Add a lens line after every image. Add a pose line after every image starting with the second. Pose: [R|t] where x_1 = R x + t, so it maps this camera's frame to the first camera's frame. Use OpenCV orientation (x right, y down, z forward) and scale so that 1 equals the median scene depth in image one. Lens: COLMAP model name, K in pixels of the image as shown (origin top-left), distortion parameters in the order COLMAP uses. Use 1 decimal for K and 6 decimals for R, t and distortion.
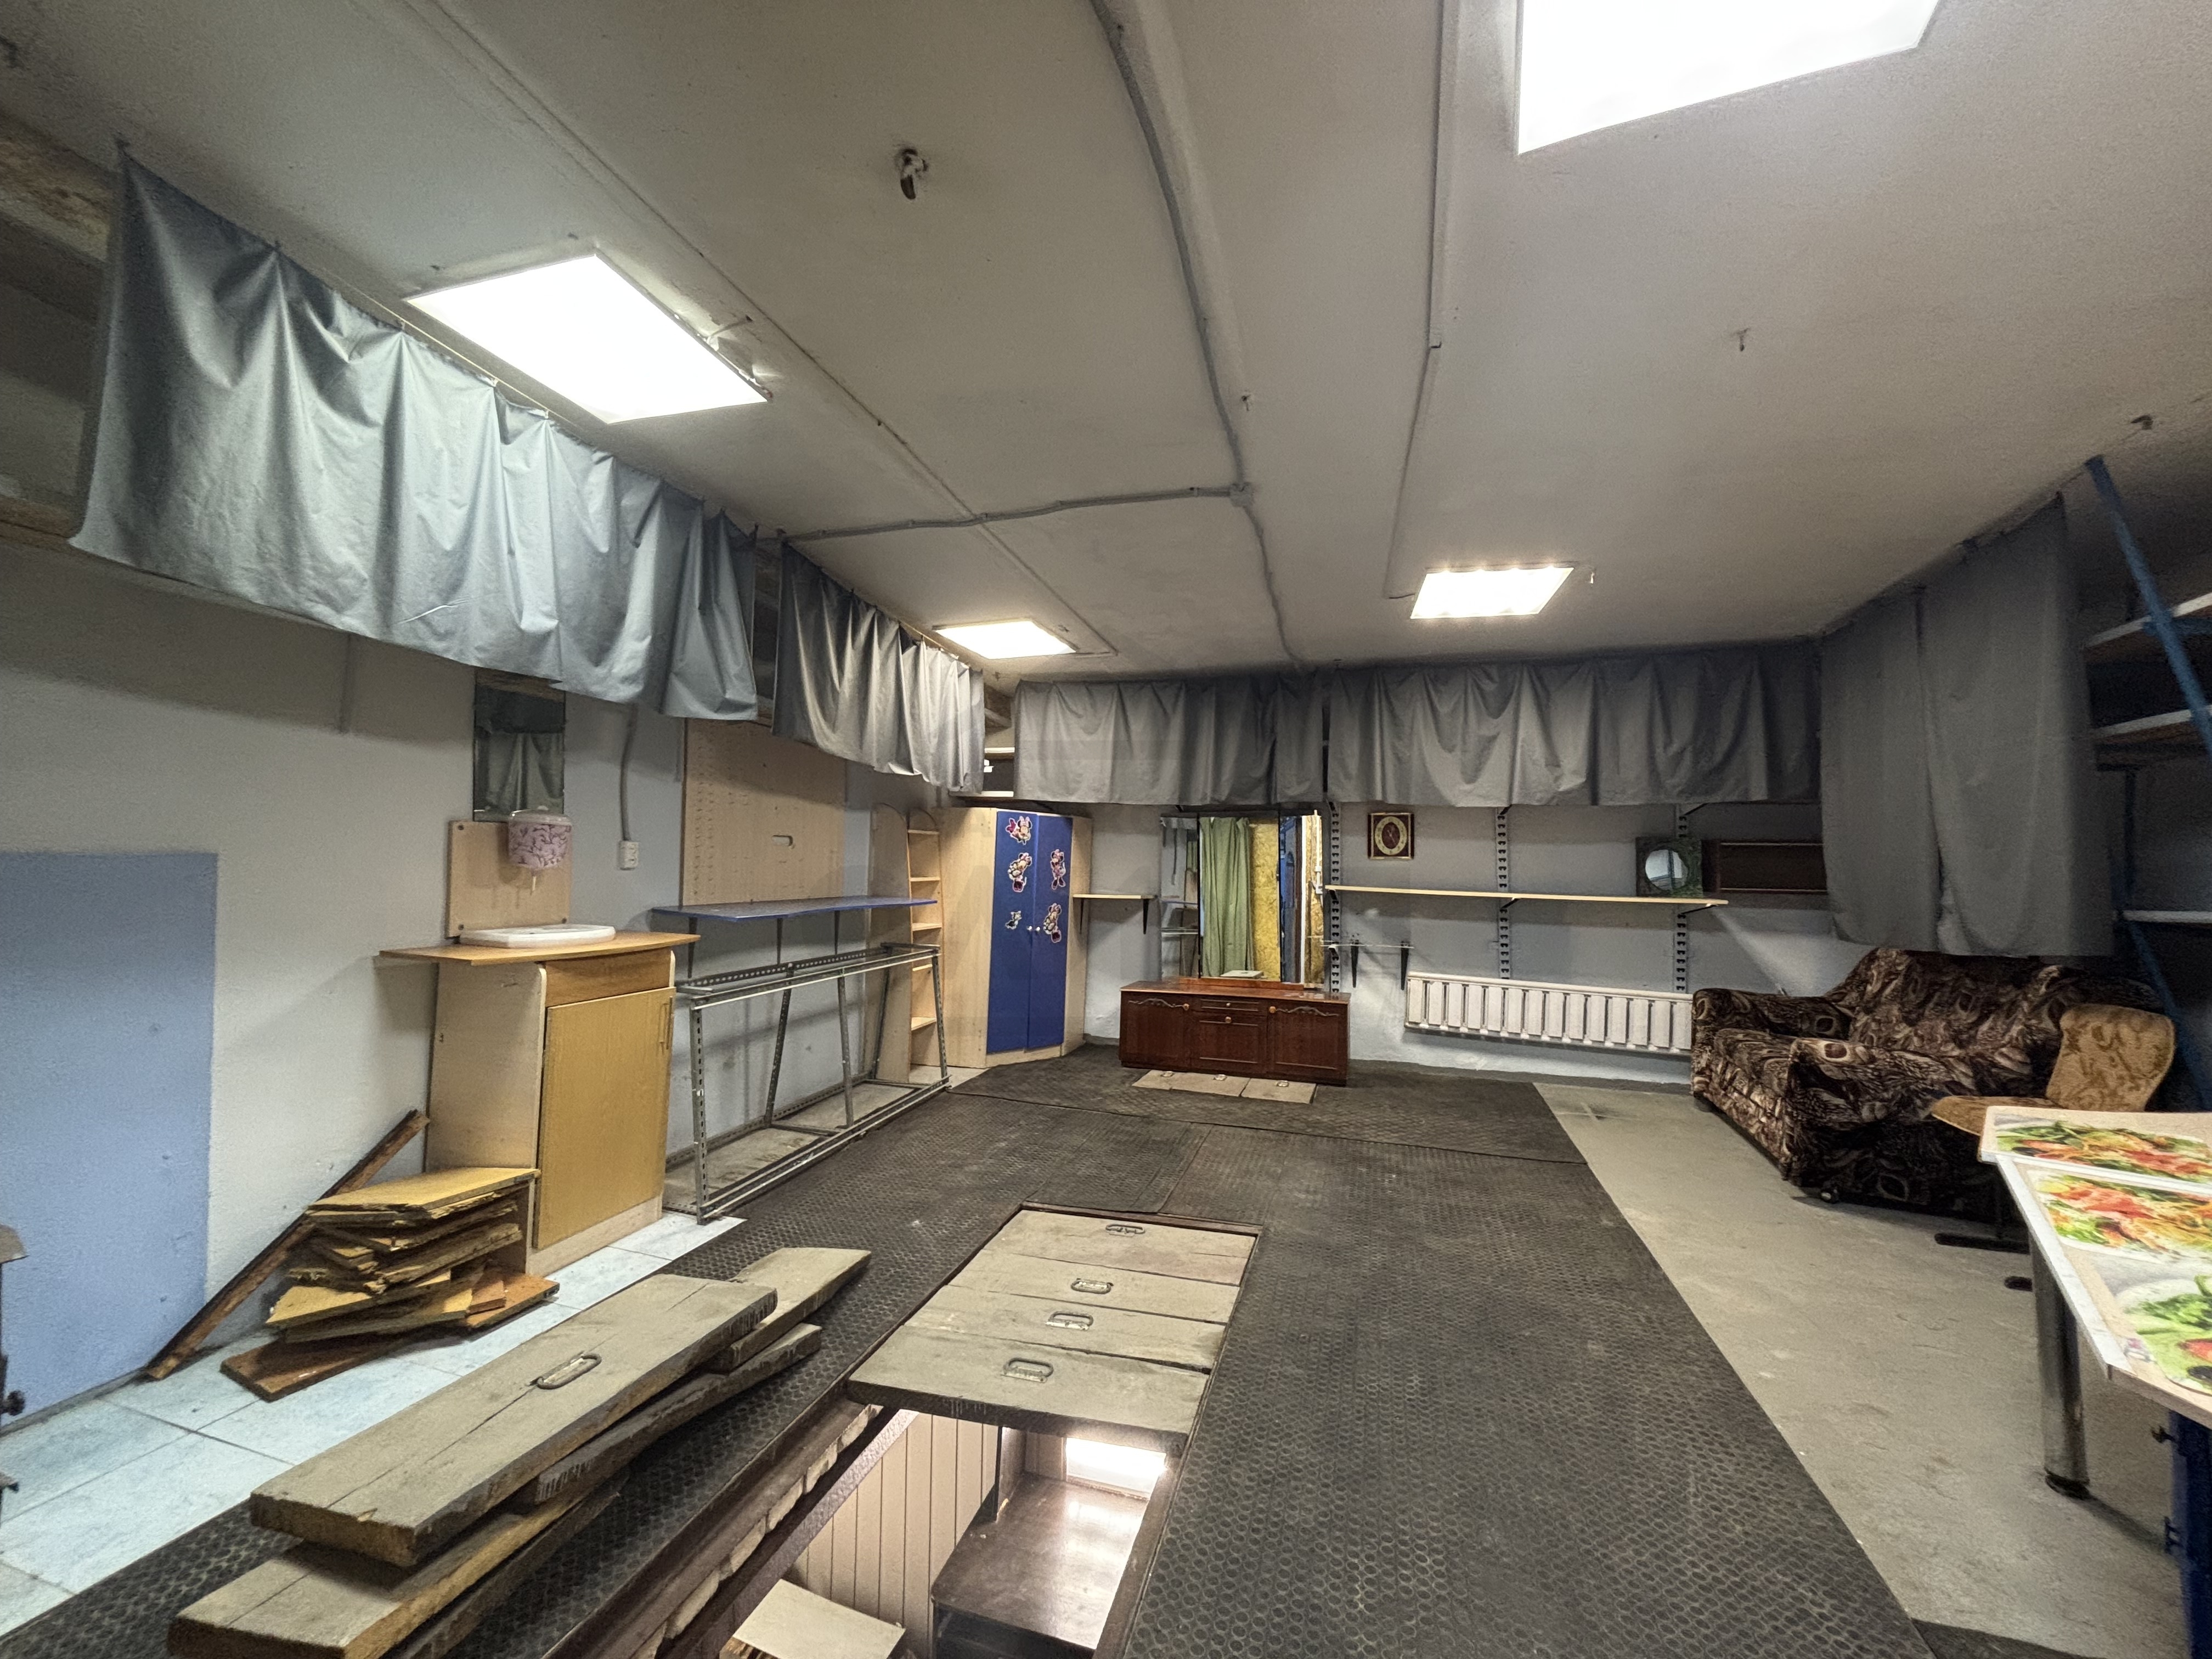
lens RADIAL K [[887.7, 0, 1101.1], [0, 887.7, 829.6], [0, 0, 1]] dist [-0.001826, 0.000262]
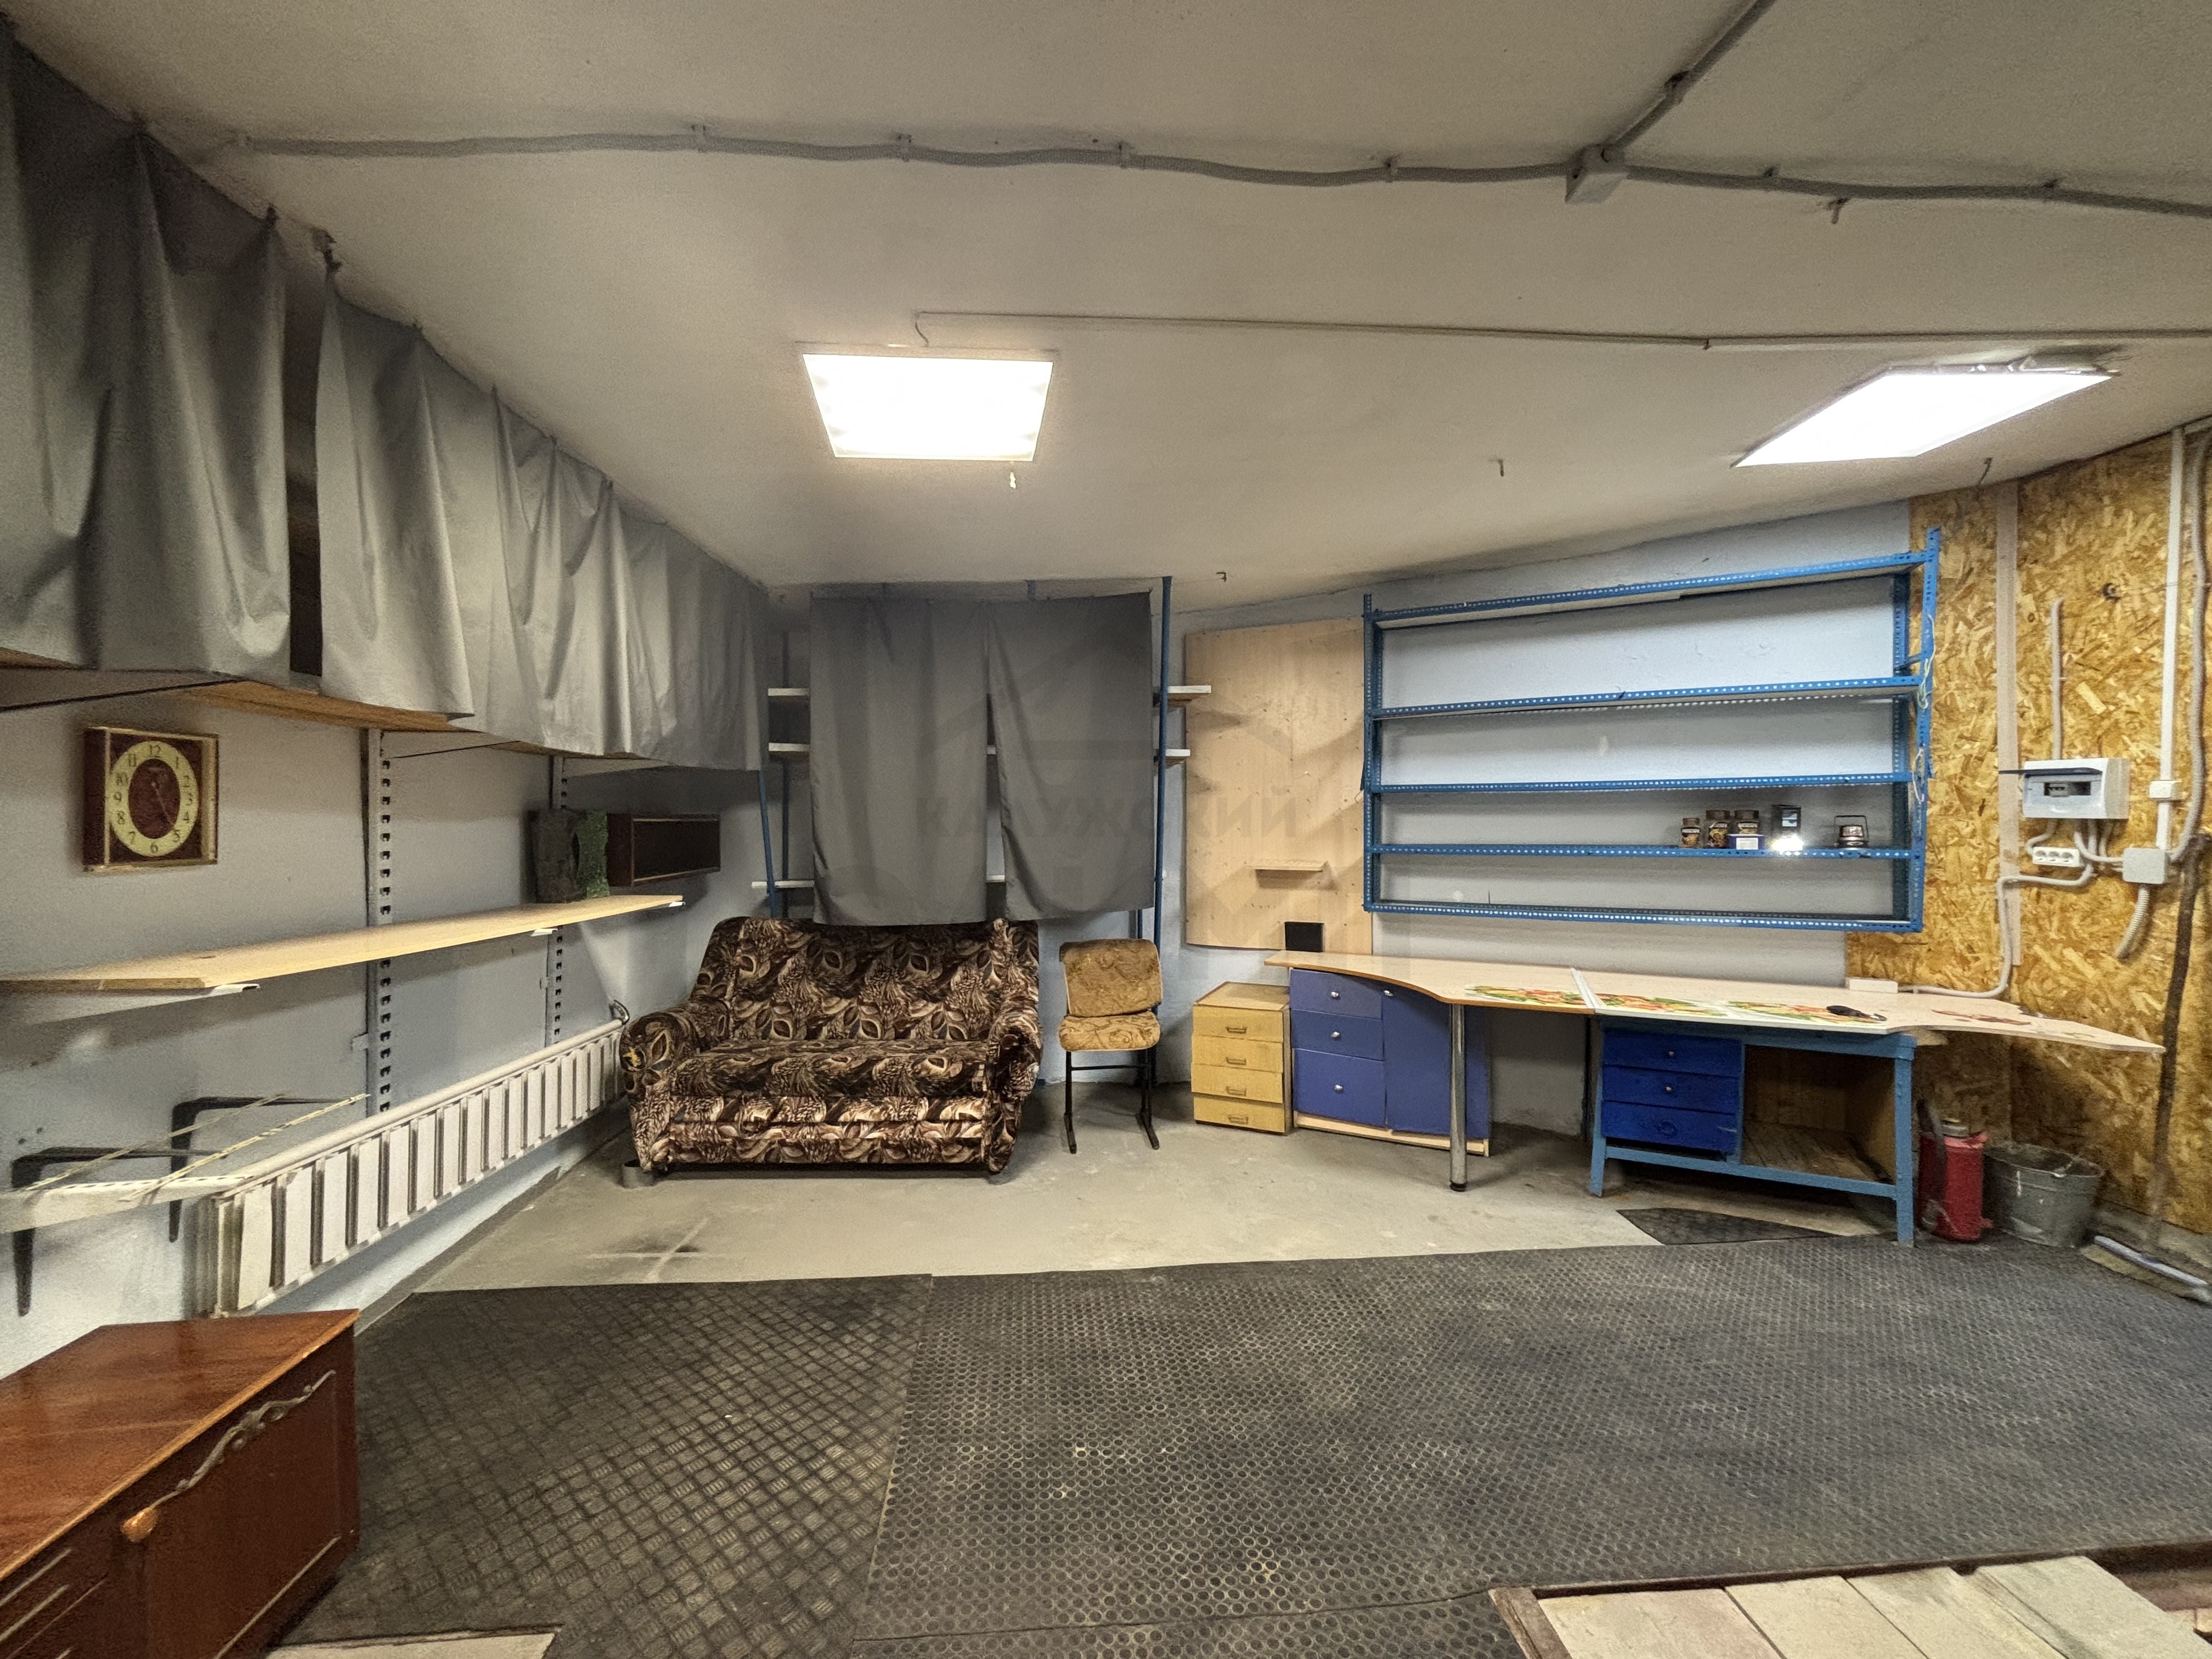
lens RADIAL K [[893.1, 0, 1105.6], [0, 893.1, 827.6], [0, 0, 1]] dist [-0.001966, 0.003343]
pose [[-0.374292, -0.025776, 0.926953, -0.198187], [-0.044454, 0.998963, 0.009828, -0.003035], [-0.926245, -0.037528, -0.375049, 1.293503]]
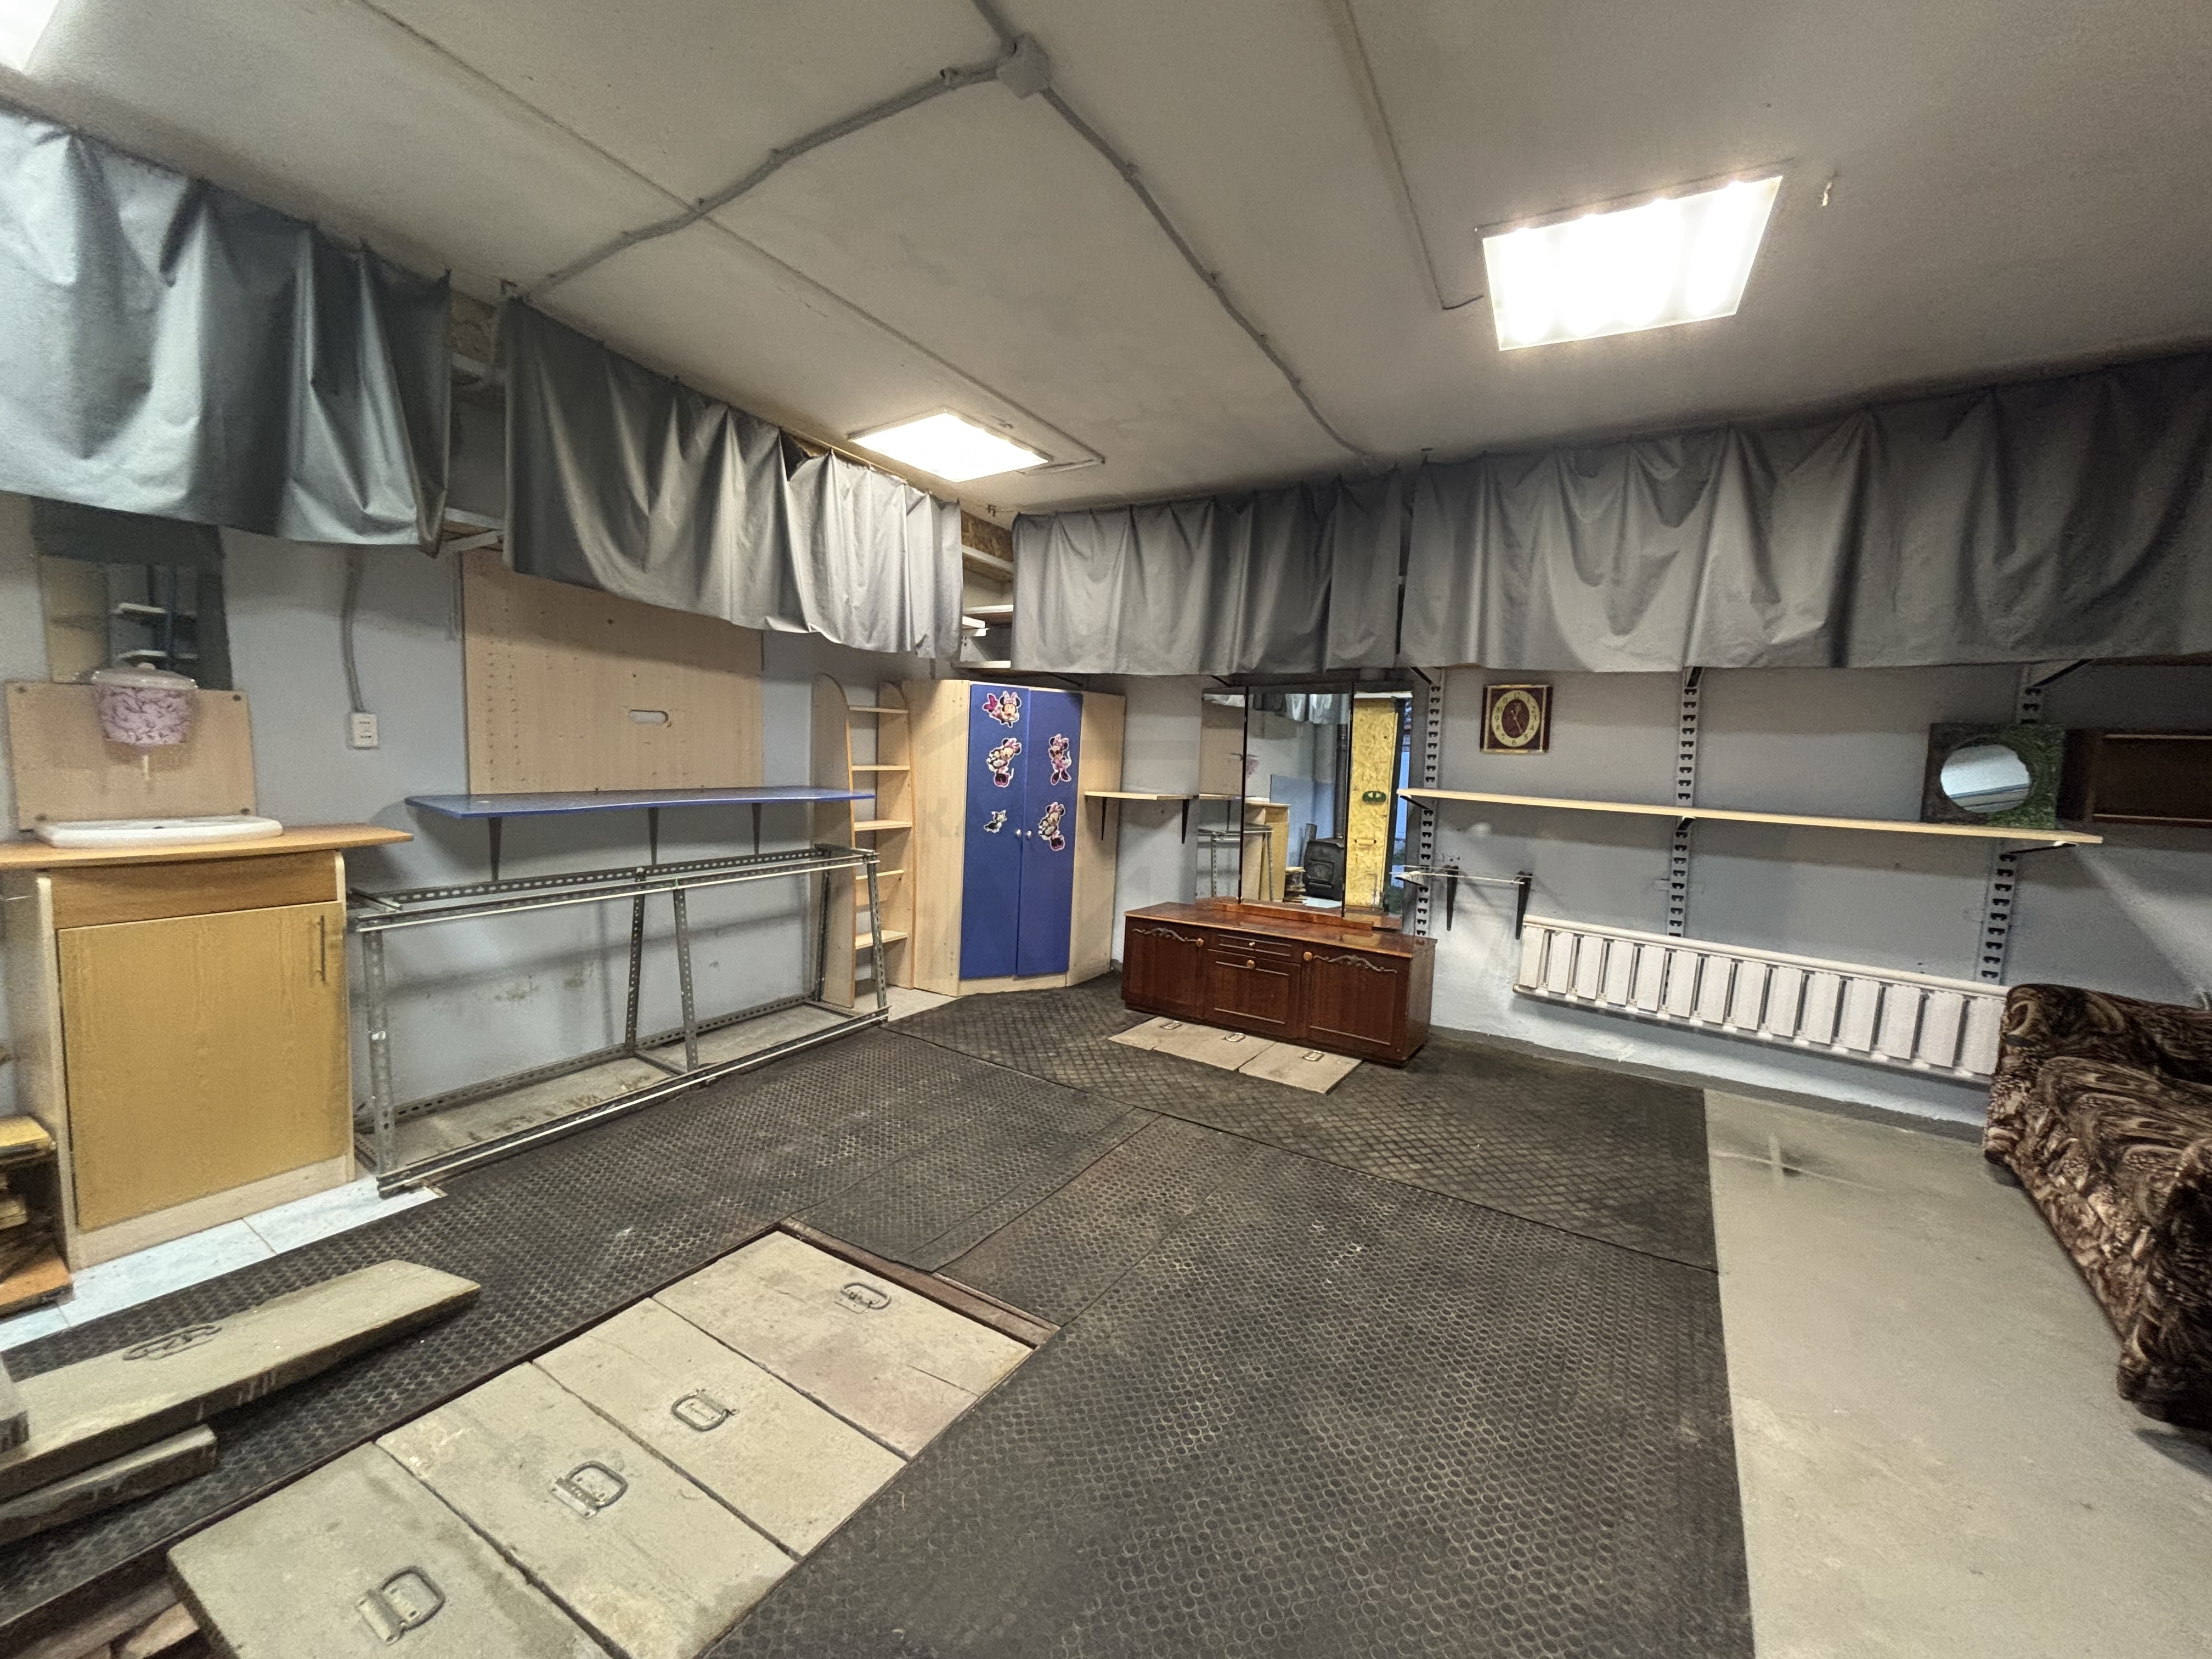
lens RADIAL K [[886.8, 0, 1101.1], [0, 886.8, 831.1], [0, 0, 1]] dist [-0.000702, -0.000042]
pose [[0.964733, 0.040507, -0.260094, 0.324530], [-0.006938, 0.991659, 0.128705, 0.011137], [0.263138, -0.122361, 0.956967, 0.399718]]
